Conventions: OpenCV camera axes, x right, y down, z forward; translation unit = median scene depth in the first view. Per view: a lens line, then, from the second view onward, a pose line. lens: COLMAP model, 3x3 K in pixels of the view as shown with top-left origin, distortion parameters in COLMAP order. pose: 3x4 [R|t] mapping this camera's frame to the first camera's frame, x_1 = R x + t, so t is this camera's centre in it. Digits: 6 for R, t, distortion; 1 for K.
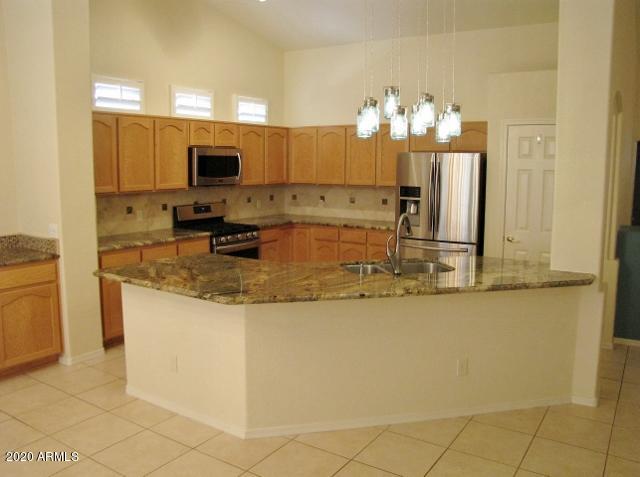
lens RADIAL K [[539.7, 0, 330.7], [0, 539.7, 238.1], [0, 0, 1]] dist [-0.189898, 0.178155]
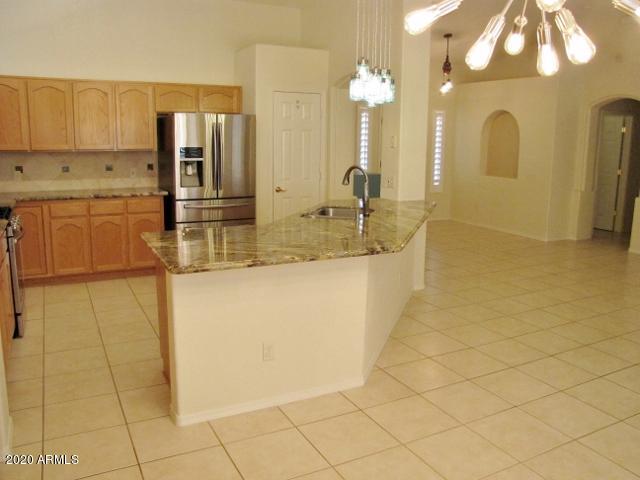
lens RADIAL K [[539.7, 0, 330.7], [0, 539.7, 239.6], [0, 0, 1]] dist [-0.189898, 0.178155]
pose [[0.483677, -0.163920, 0.859760, -0.548685], [0.103903, 0.986113, 0.129558, -0.025766], [-0.869057, 0.026667, 0.493992, 0.269299]]
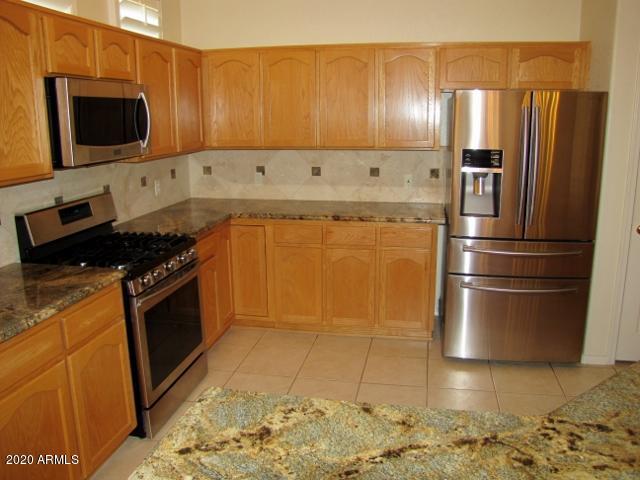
lens RADIAL K [[539.7, 0, 330.7], [0, 539.7, 239.6], [0, 0, 1]] dist [-0.189898, 0.178155]
pose [[0.926597, -0.099929, 0.362535, -0.200218], [0.064997, 0.992096, 0.107337, -0.065626], [-0.370395, -0.075894, 0.925769, 0.480683]]
